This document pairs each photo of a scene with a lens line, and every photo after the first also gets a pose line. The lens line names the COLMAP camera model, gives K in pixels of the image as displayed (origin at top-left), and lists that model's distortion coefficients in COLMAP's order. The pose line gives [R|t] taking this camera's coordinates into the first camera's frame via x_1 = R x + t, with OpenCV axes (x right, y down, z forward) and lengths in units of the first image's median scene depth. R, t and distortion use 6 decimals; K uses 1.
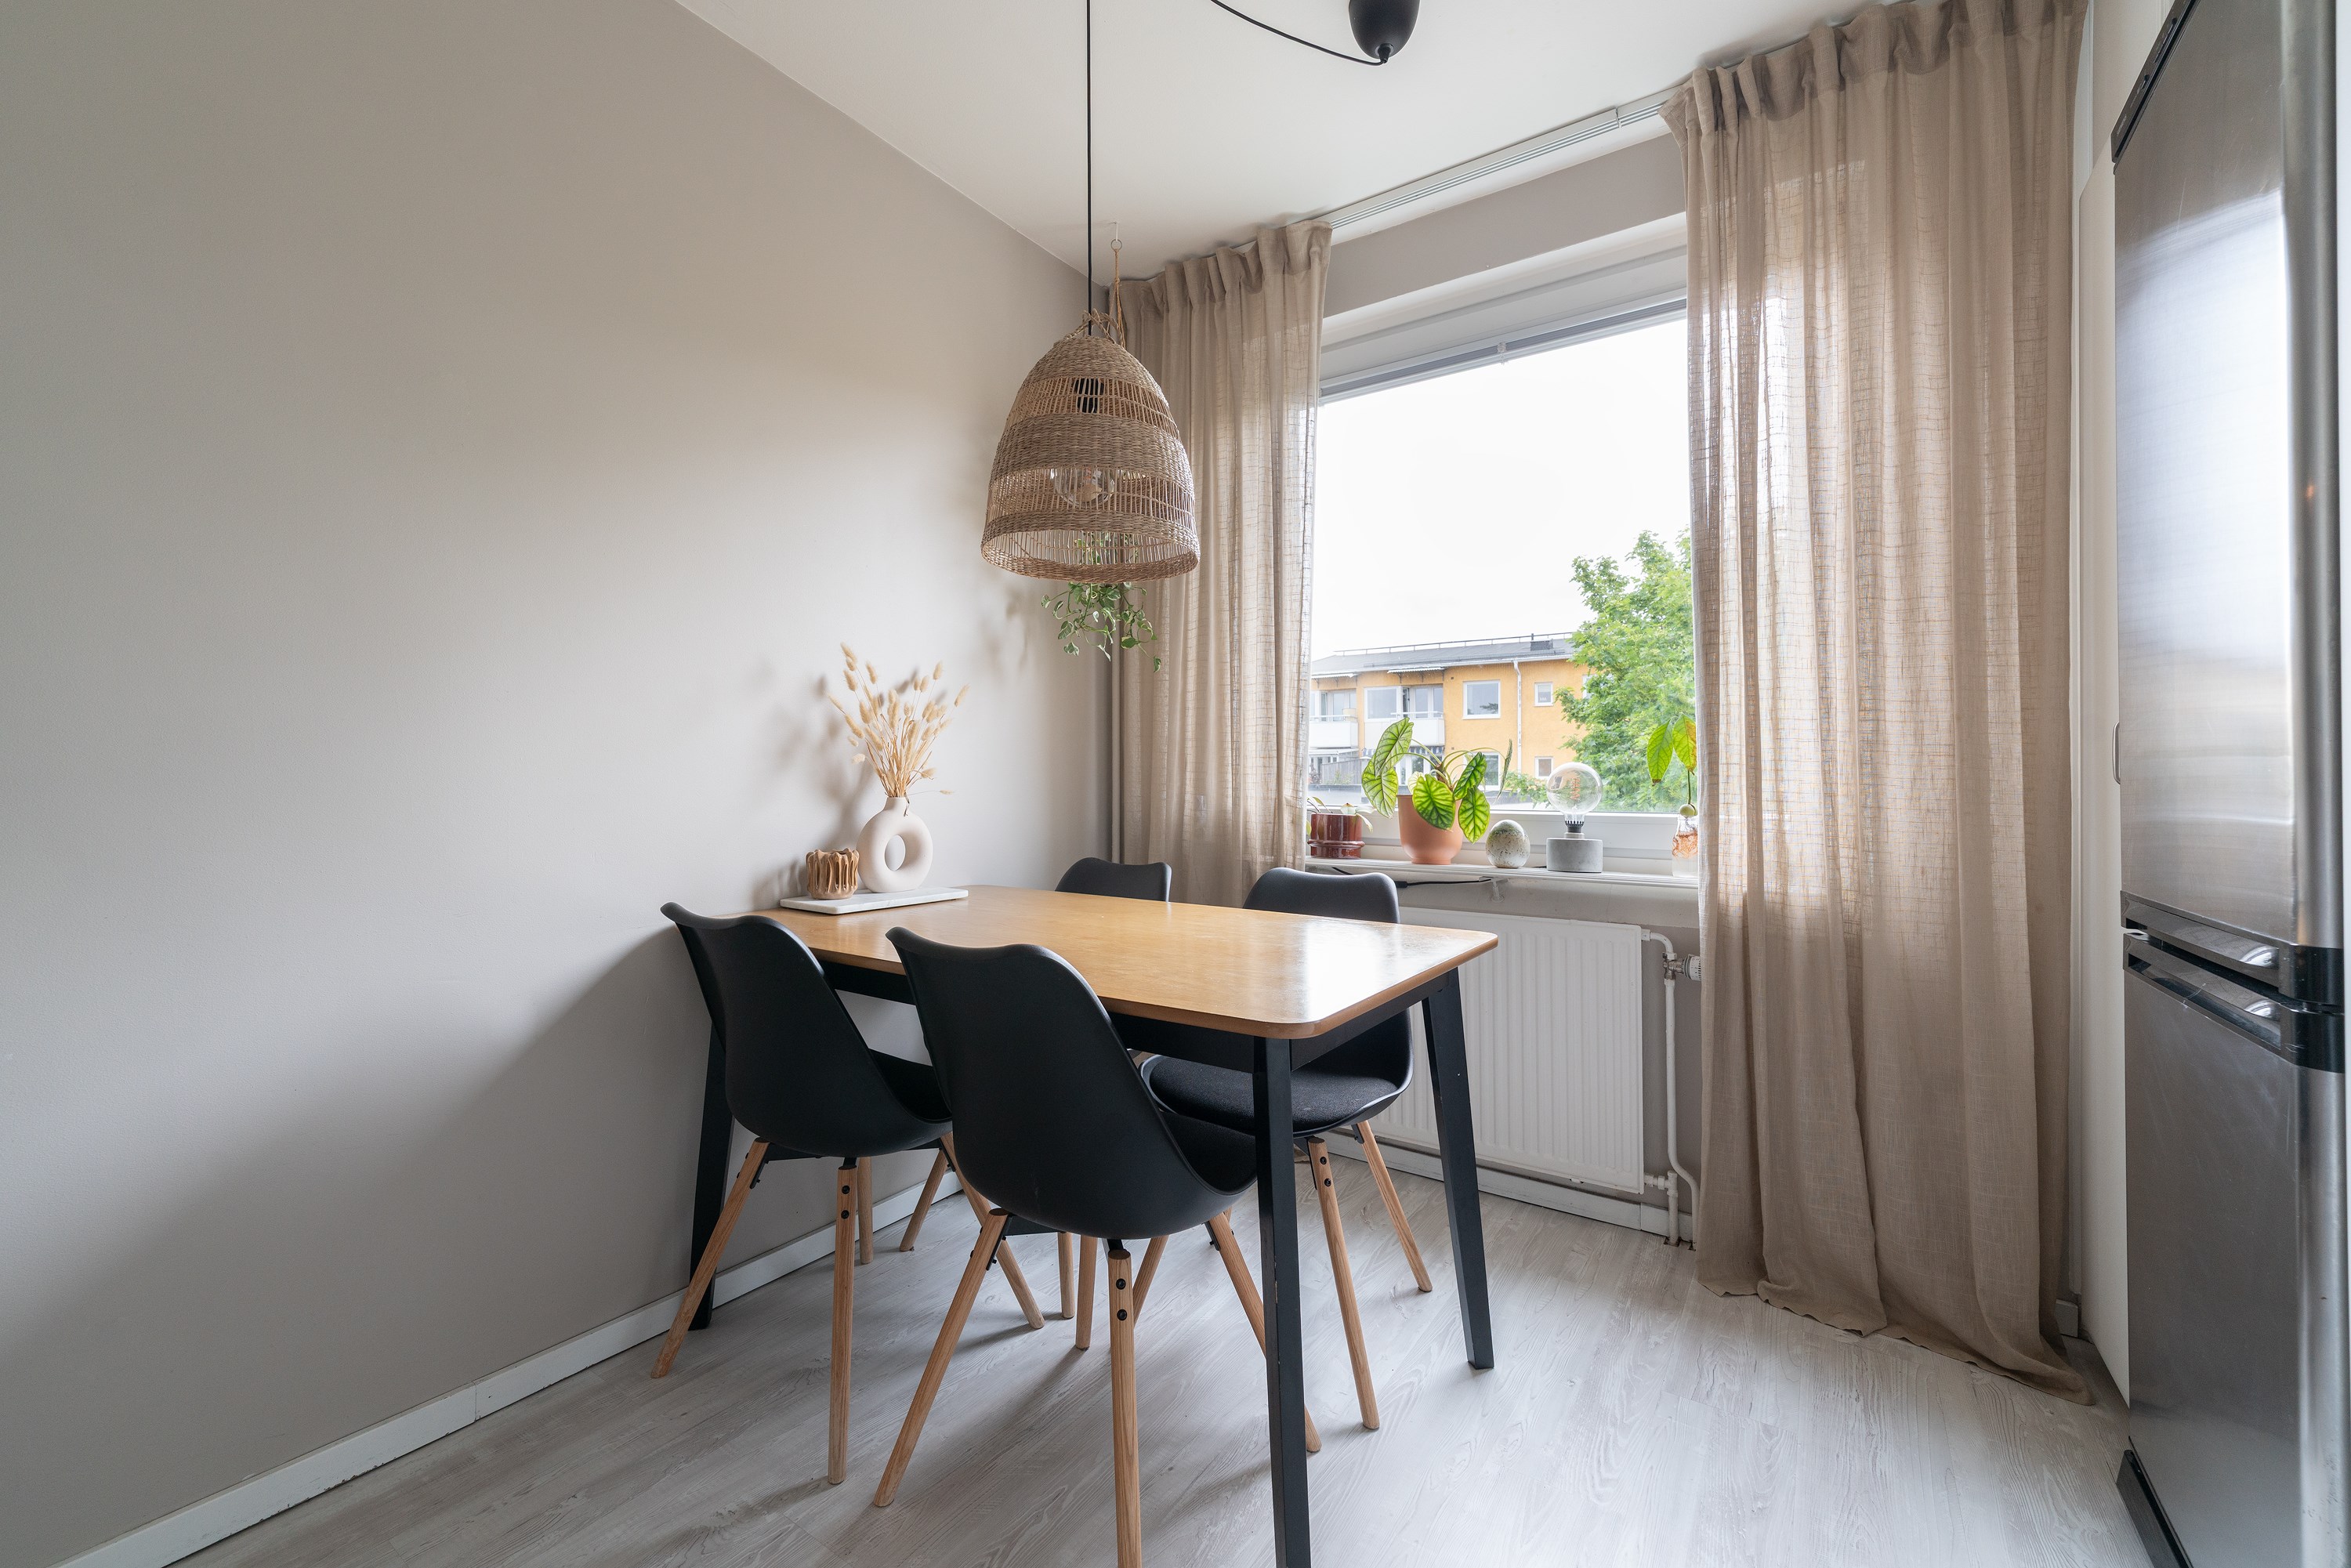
lens RADIAL K [[943.3, 0, 1196.7], [0, 943.3, 778.2], [0, 0, 1]] dist [-0.002428, -0.000208]
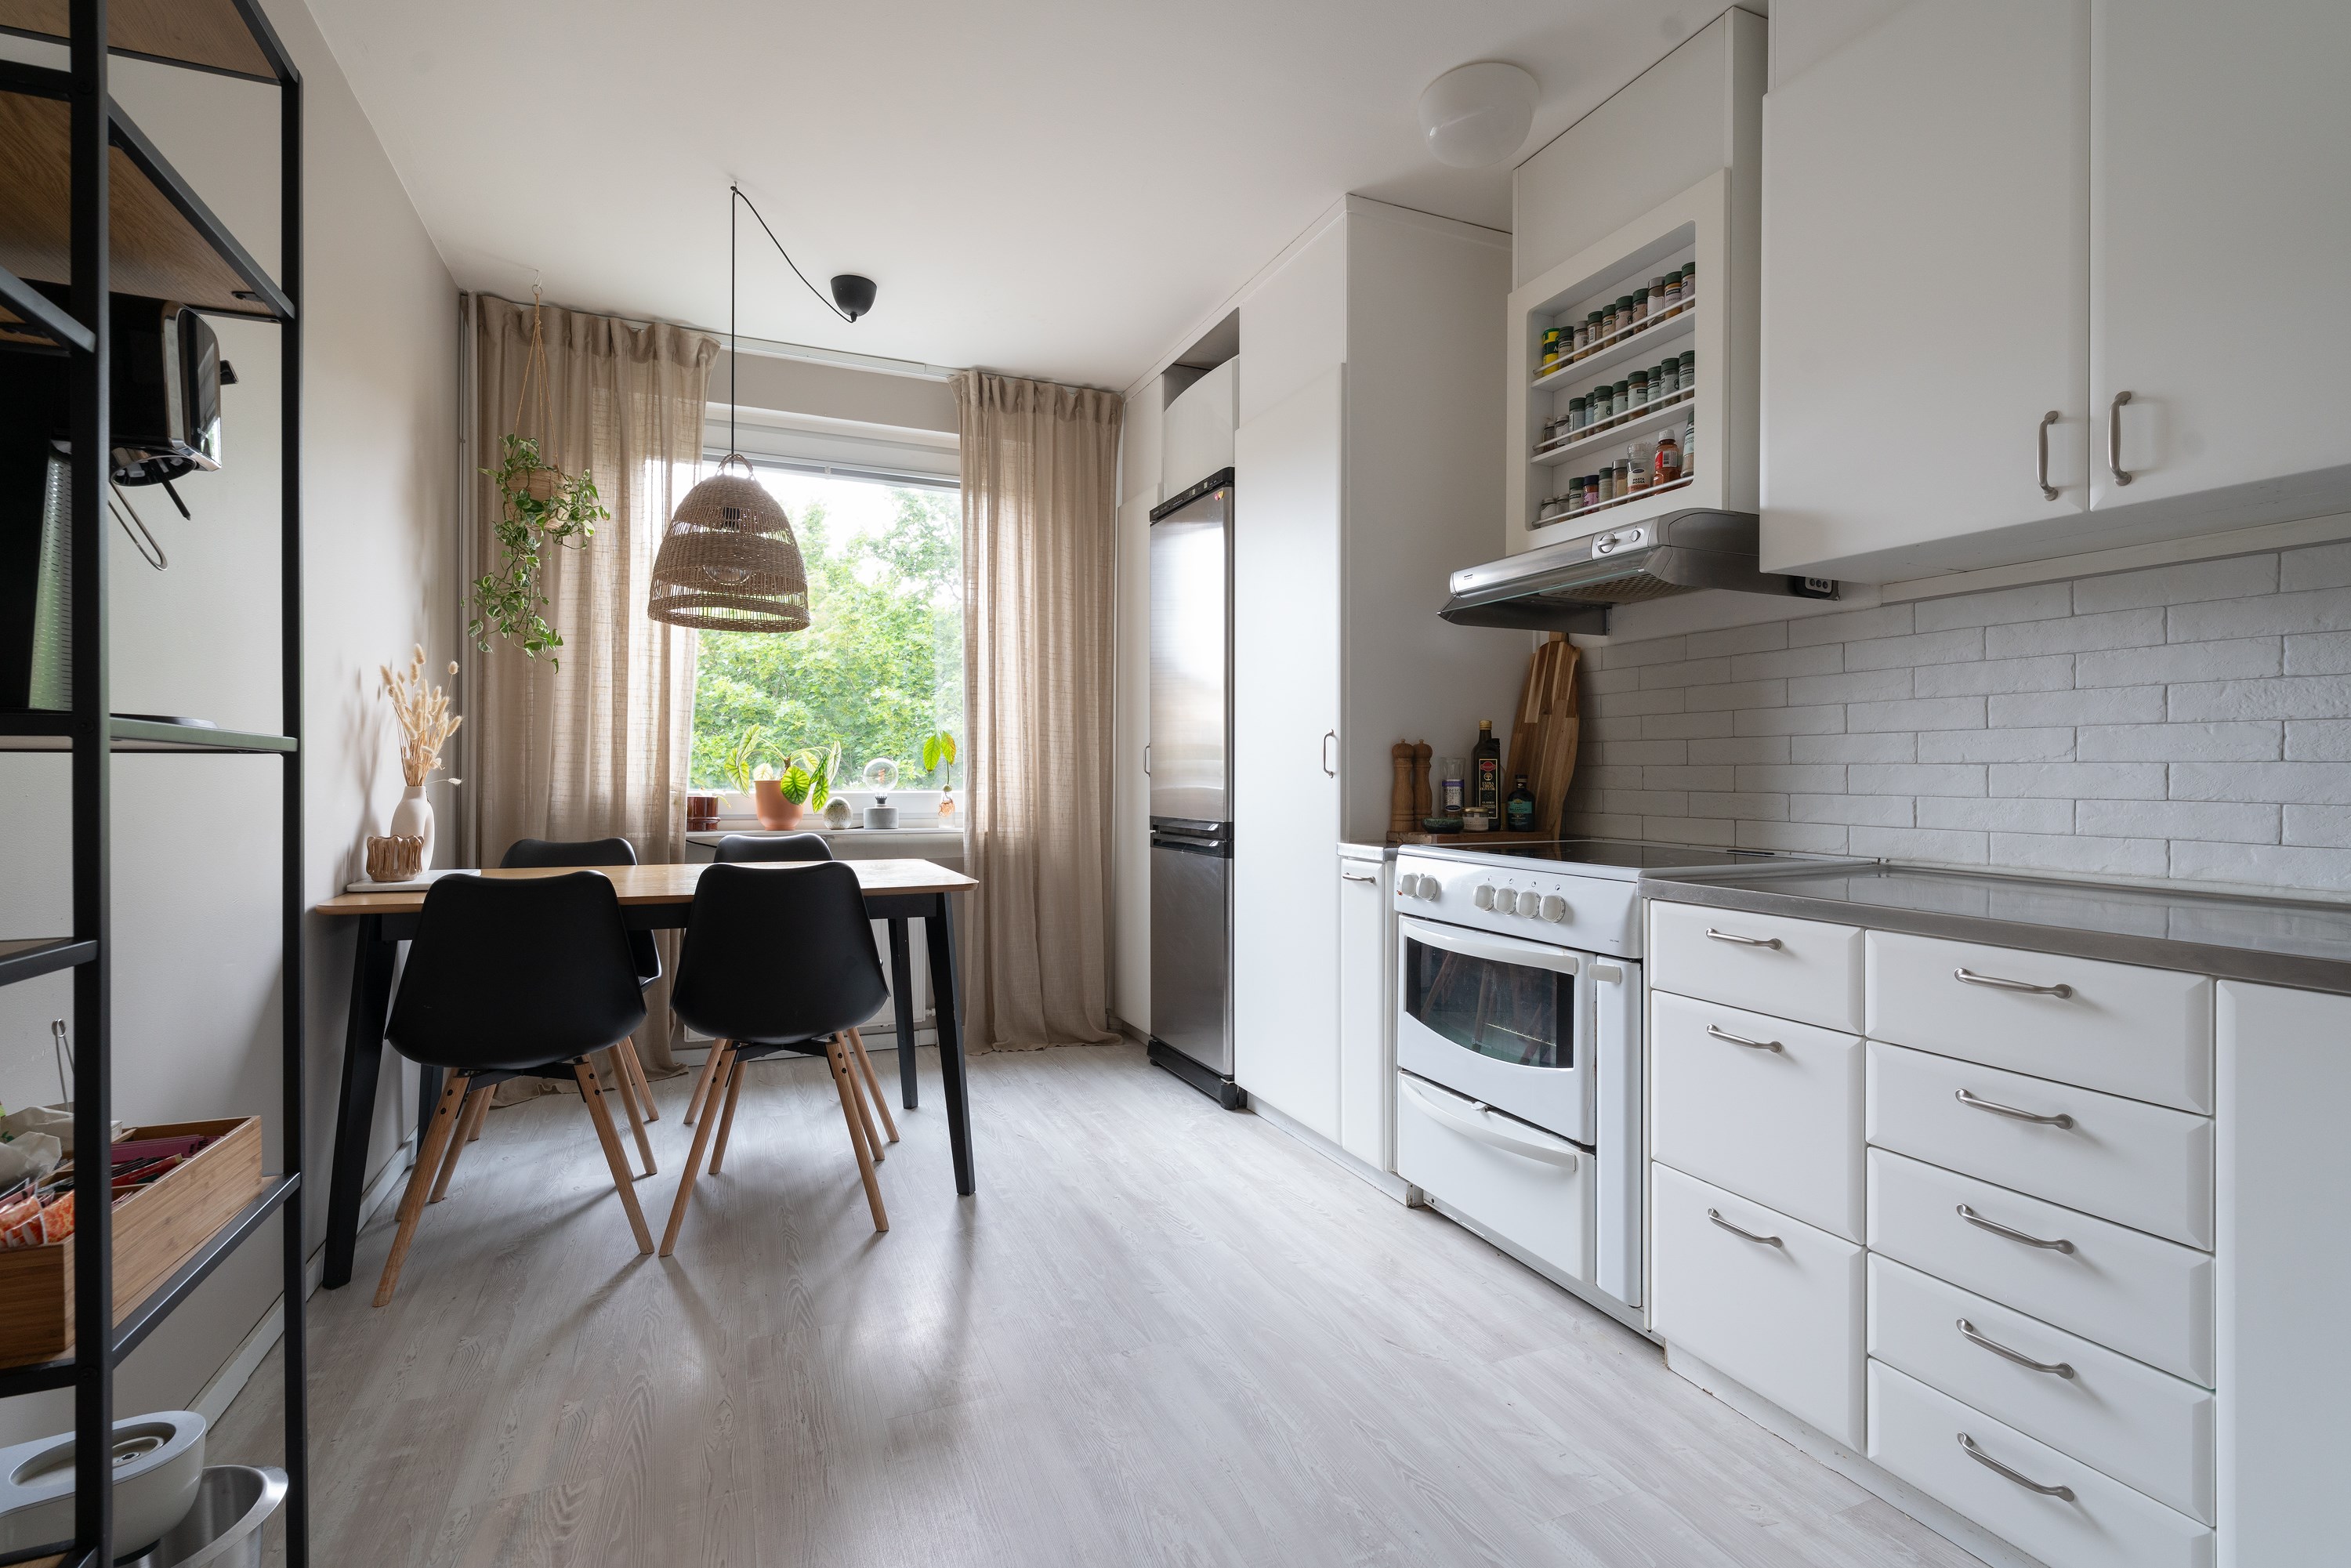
lens RADIAL K [[1065.7, 0, 1138.7], [0, 1065.7, 768.7], [0, 0, 1]] dist [-0.000973, -0.000106]
pose [[0.563901, 0.000546, 0.825842, -0.976789], [-0.005685, 0.999979, 0.003221, -0.009840], [-0.825823, -0.006511, 0.563892, -0.405306]]
